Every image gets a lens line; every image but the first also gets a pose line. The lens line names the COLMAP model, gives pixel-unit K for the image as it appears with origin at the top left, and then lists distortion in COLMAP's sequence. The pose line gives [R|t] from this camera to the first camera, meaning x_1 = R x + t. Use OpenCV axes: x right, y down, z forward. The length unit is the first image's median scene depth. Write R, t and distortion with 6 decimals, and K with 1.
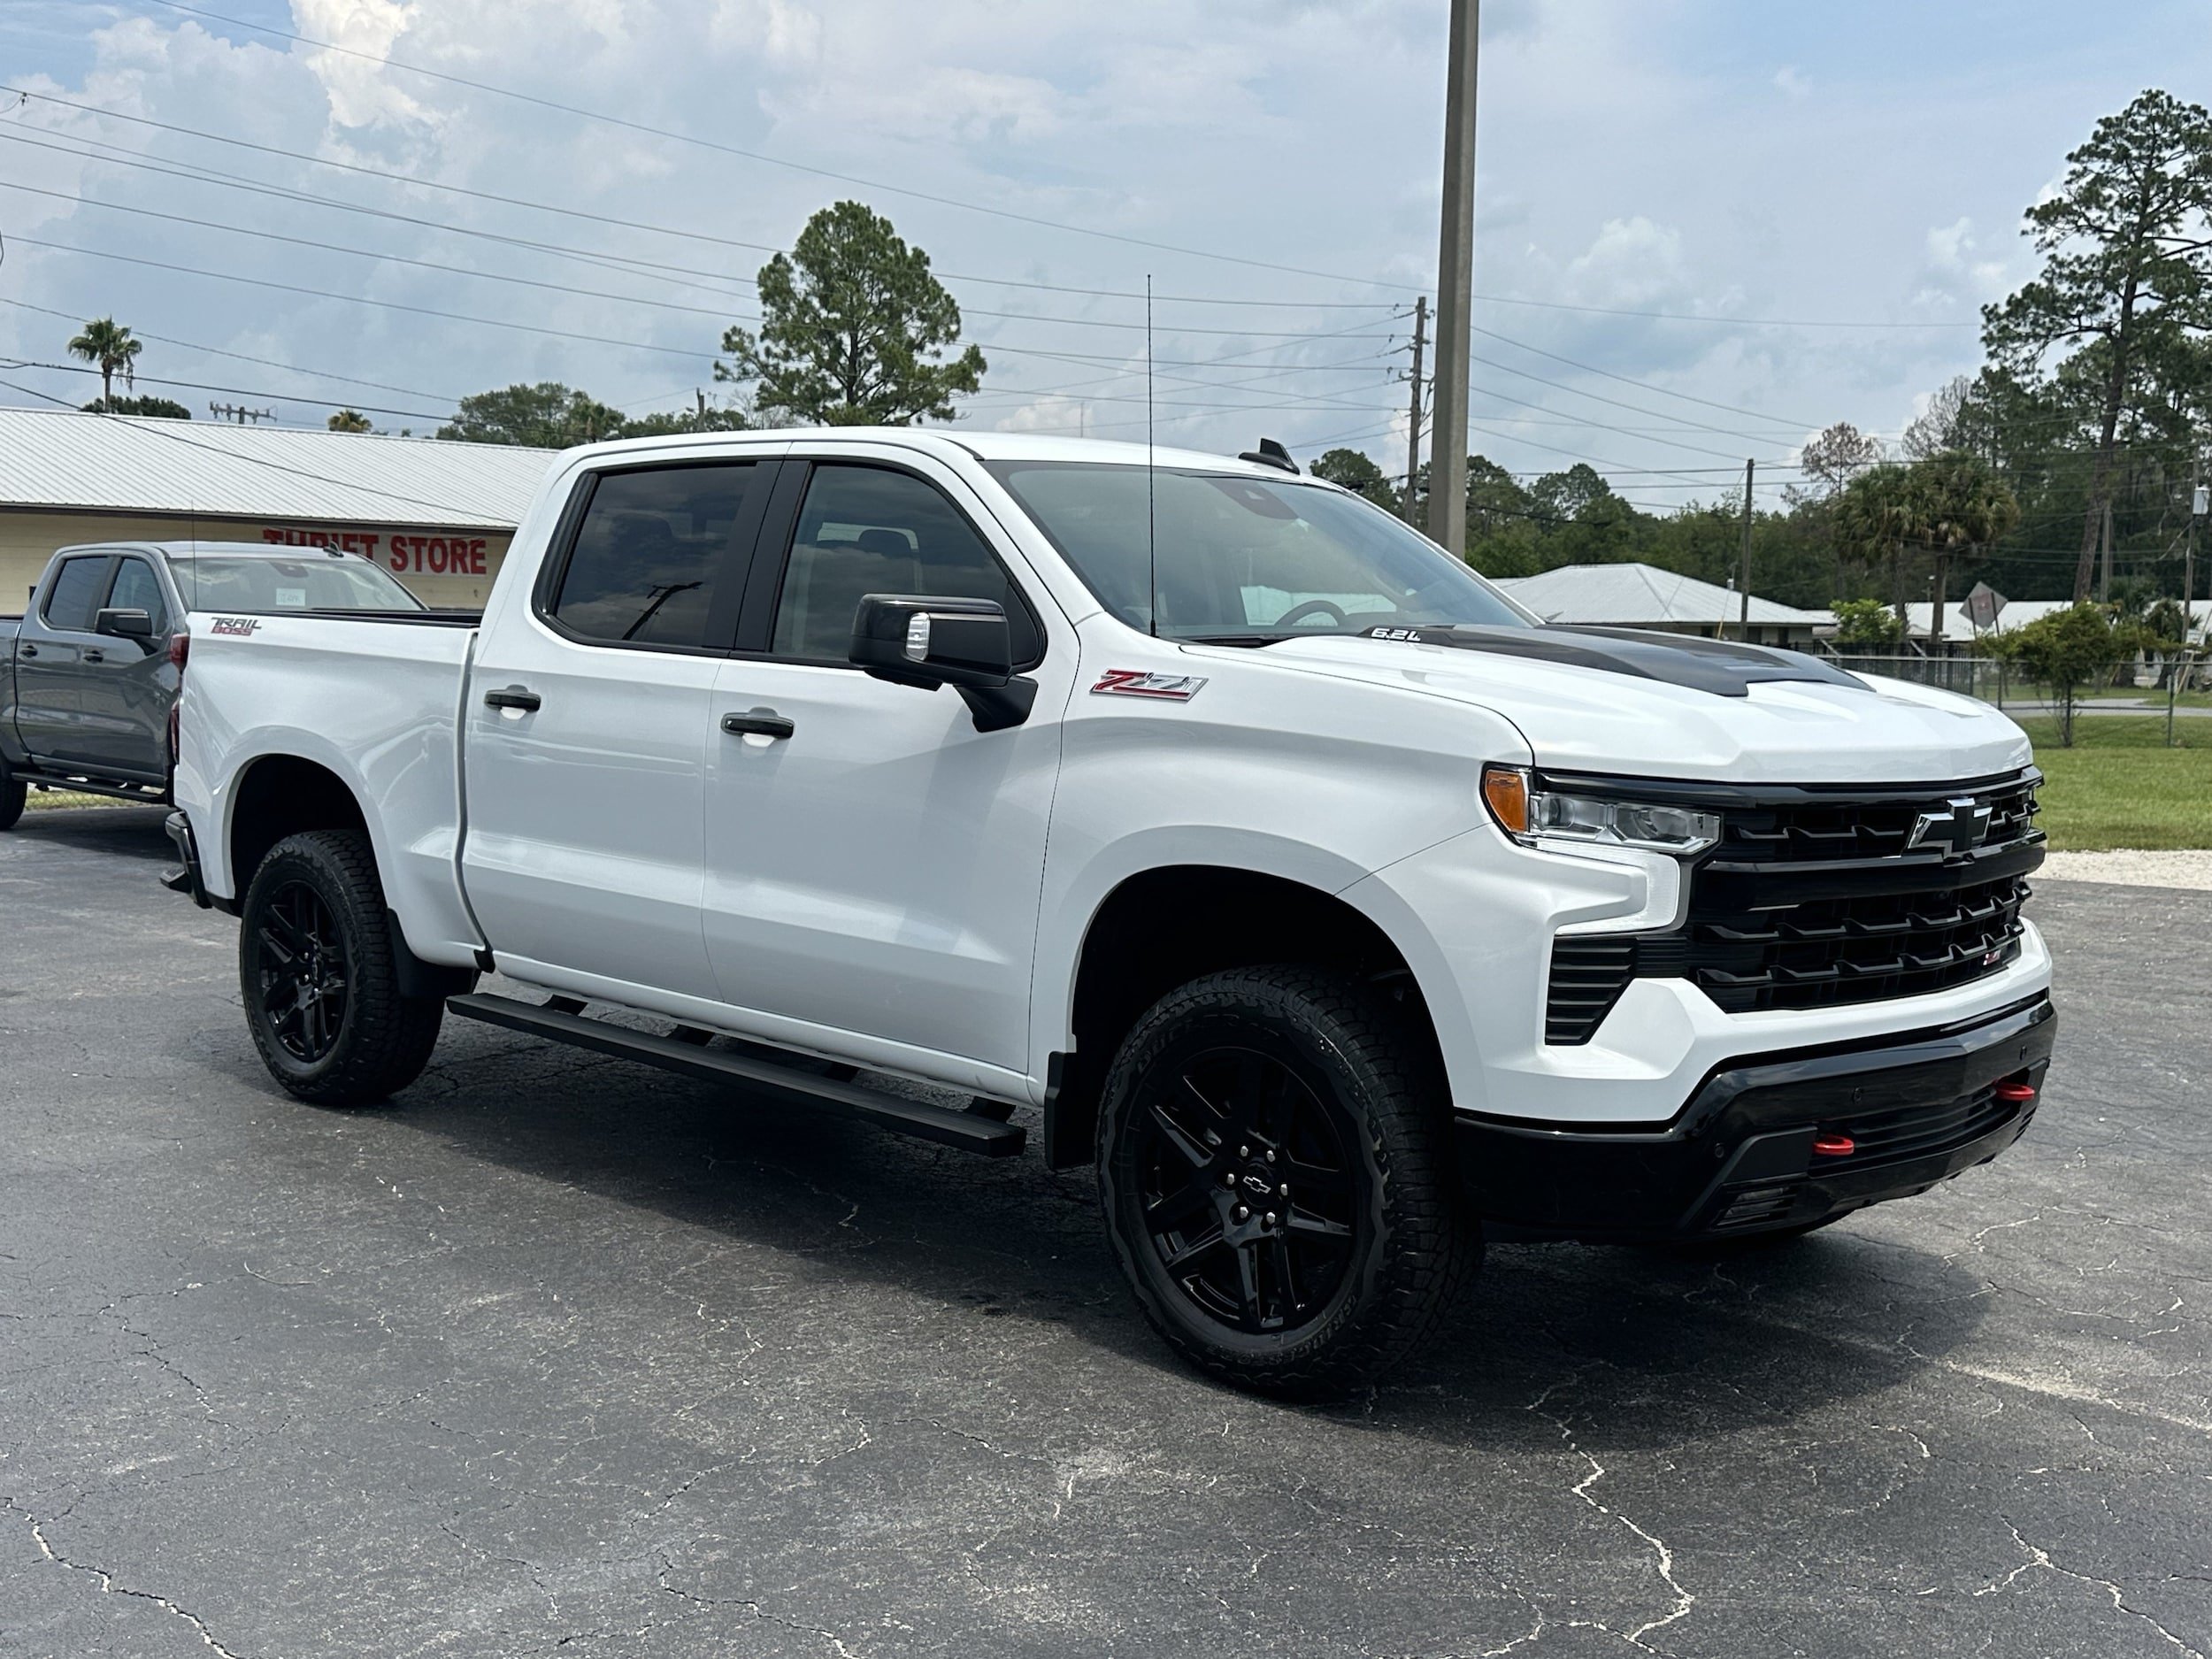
lens RADIAL K [[2280.3, 0, 1065.6], [0, 2280.3, 831.6], [0, 0, 1]] dist [0.171327, -0.363052]
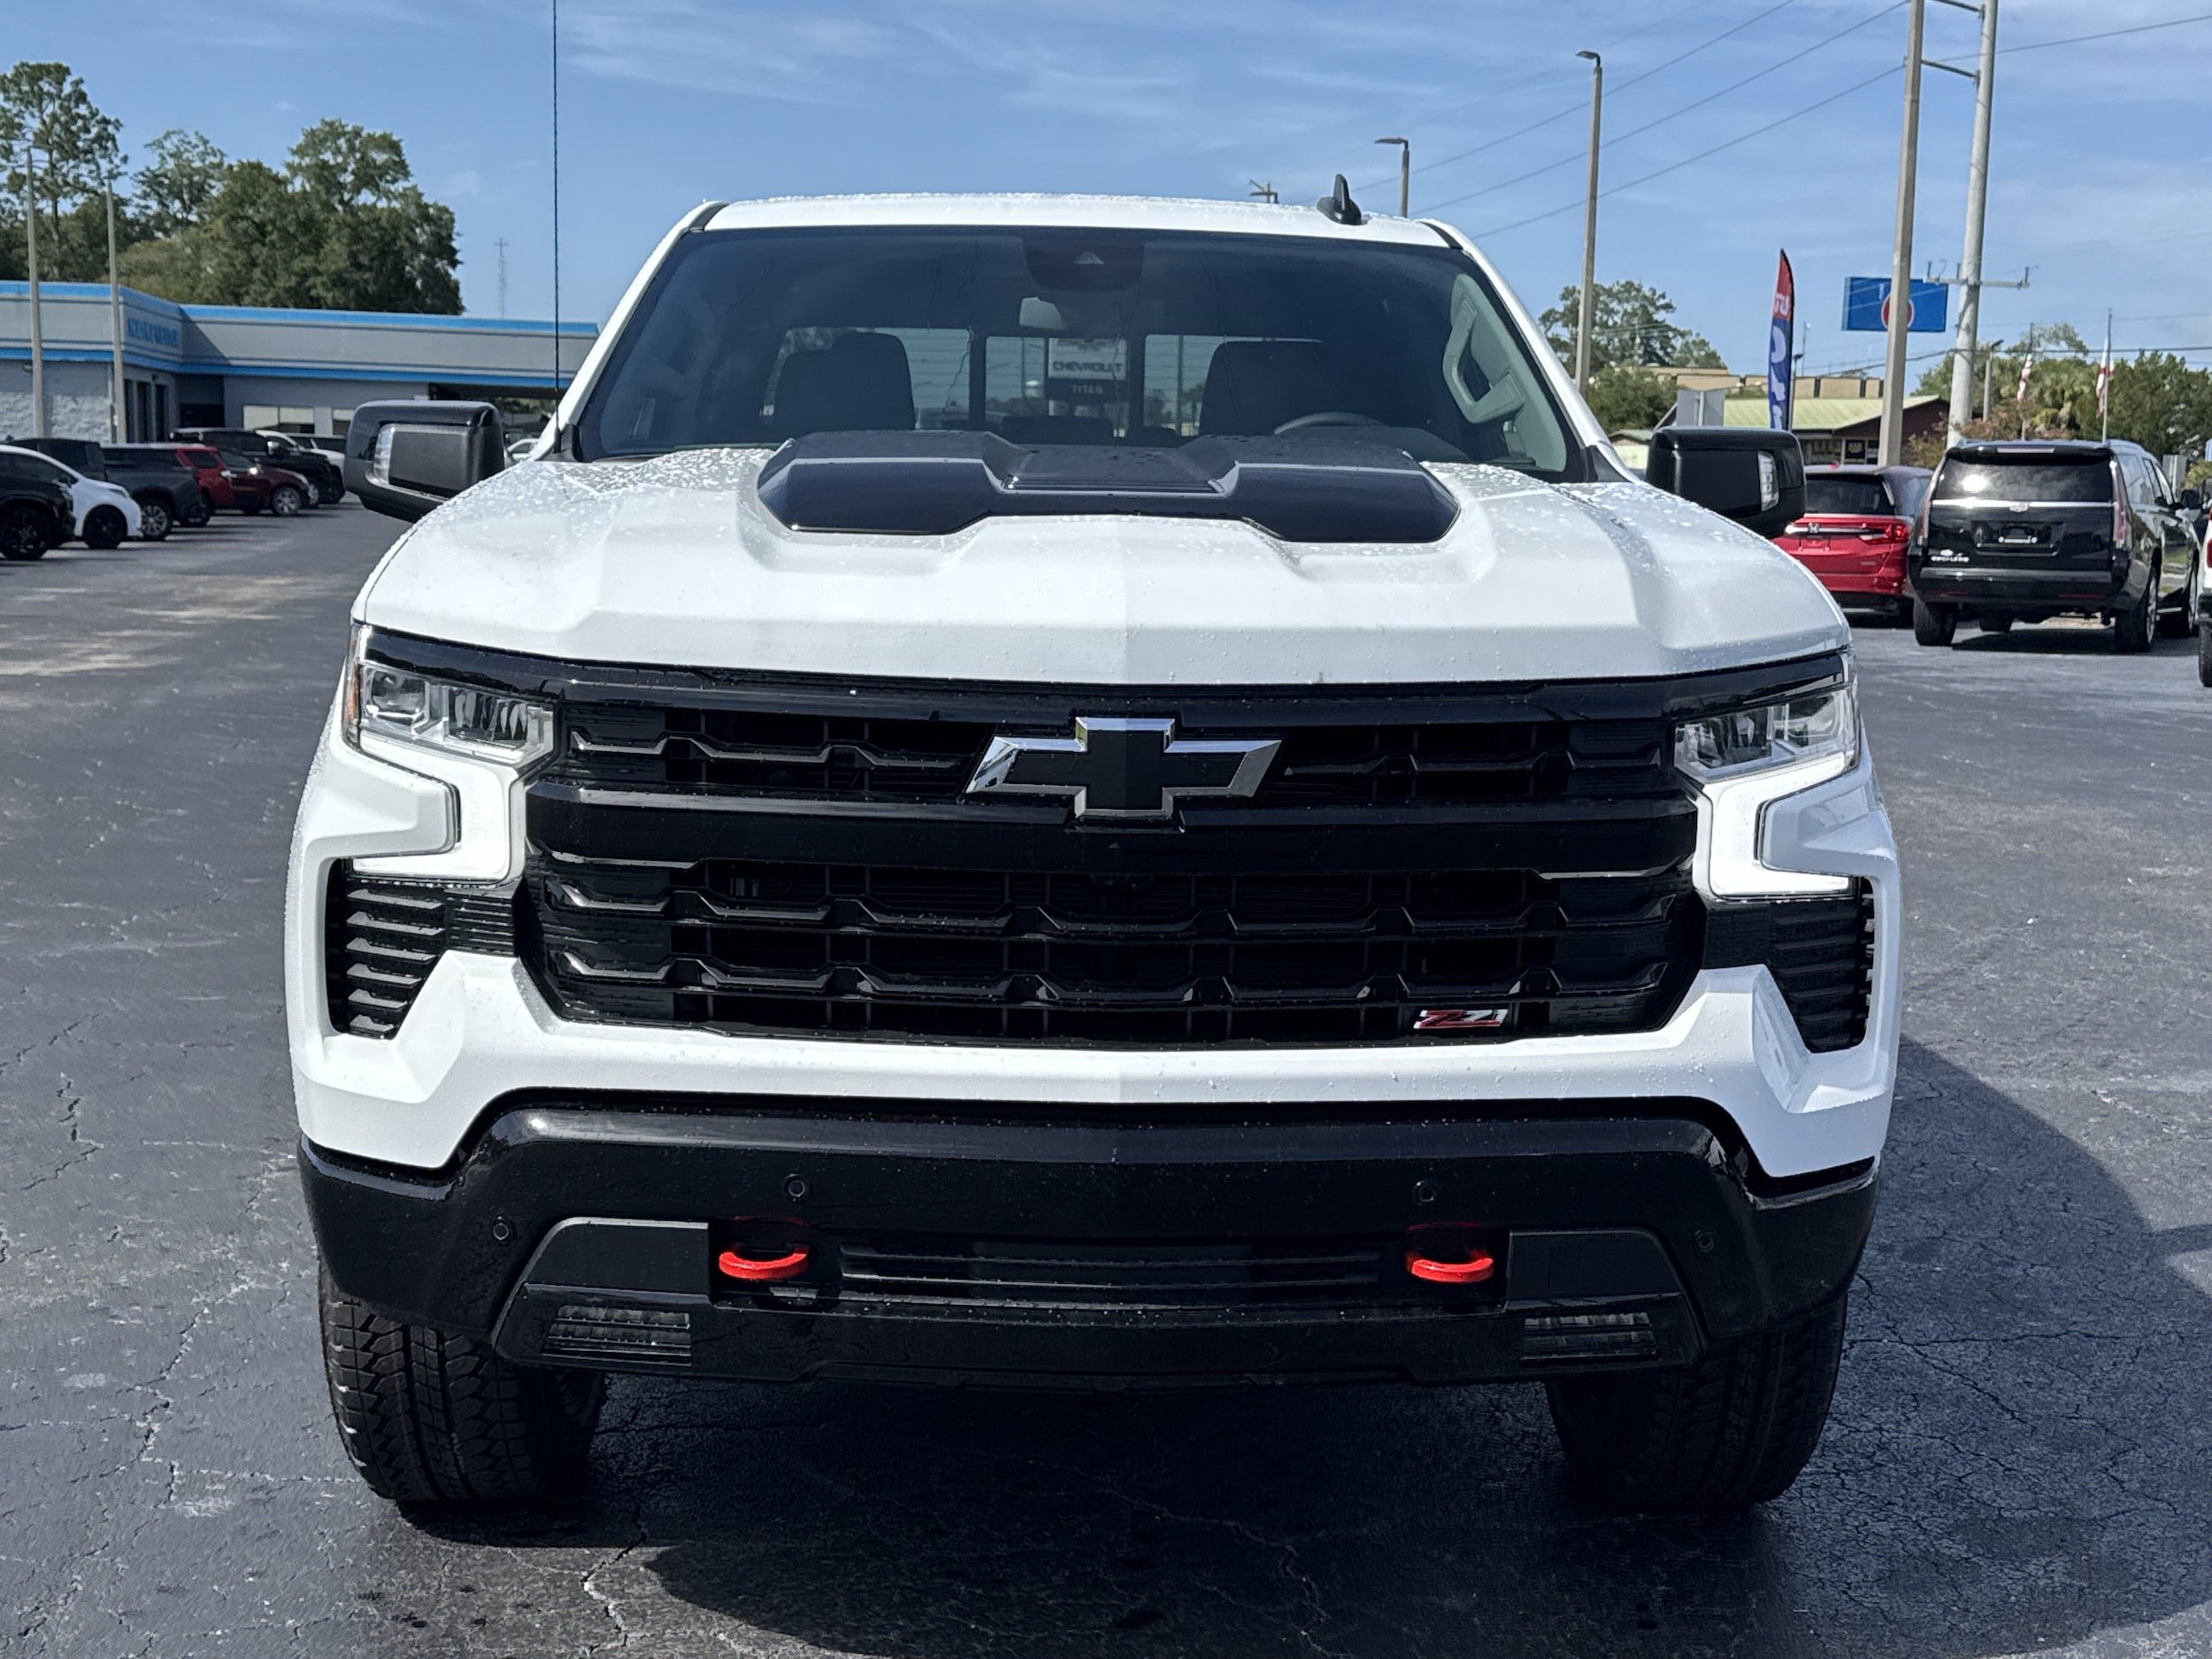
lens RADIAL K [[2724.8, 0, 1158.5], [0, 2724.8, 832.3], [0, 0, 1]] dist [0.035873, 0.004860]
pose [[0.749613, 0.079329, -0.657106, 0.765940], [-0.063475, 0.996832, 0.047931, -0.016844], [0.658826, 0.005780, 0.752273, 0.460480]]
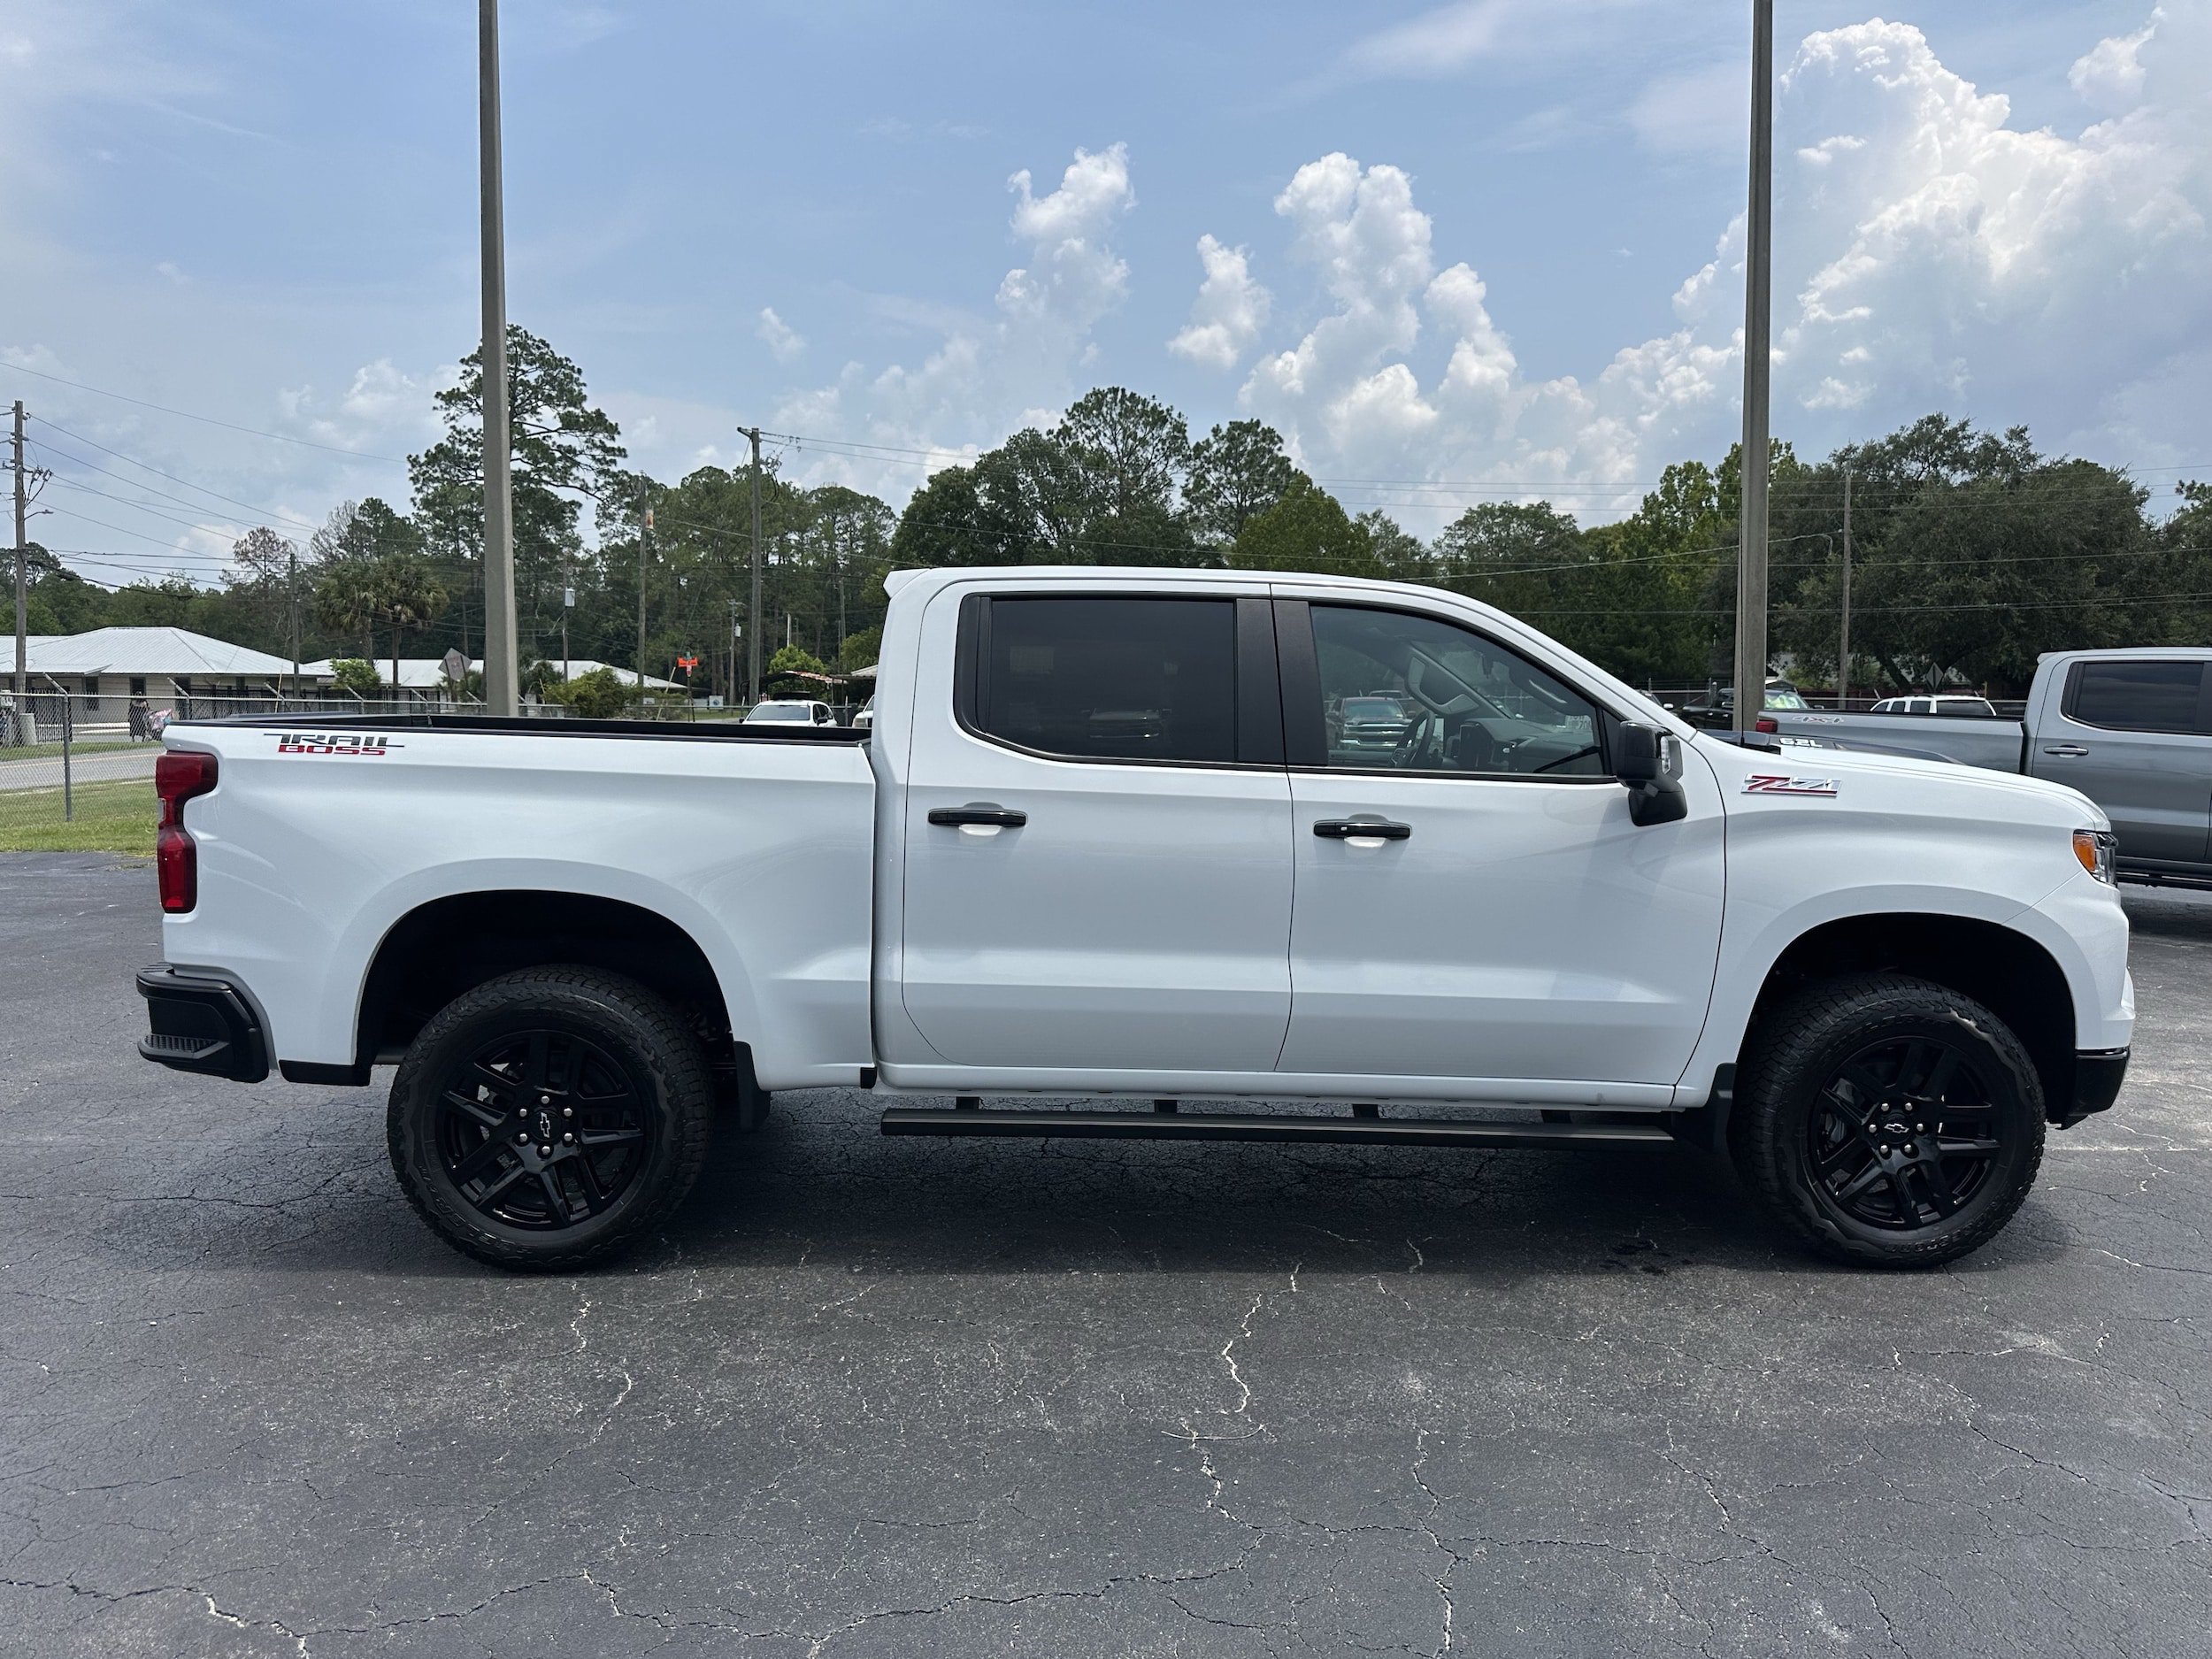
lens RADIAL K [[1560.4, 0, 1124.7], [0, 1560.4, 821.2], [0, 0, 1]] dist [0.031825, -0.042264]
pose [[0.685311, -0.064544, 0.725384, -0.892618], [0.061649, 0.997631, 0.030525, -0.093209], [-0.725636, 0.023799, 0.687667, 0.620823]]
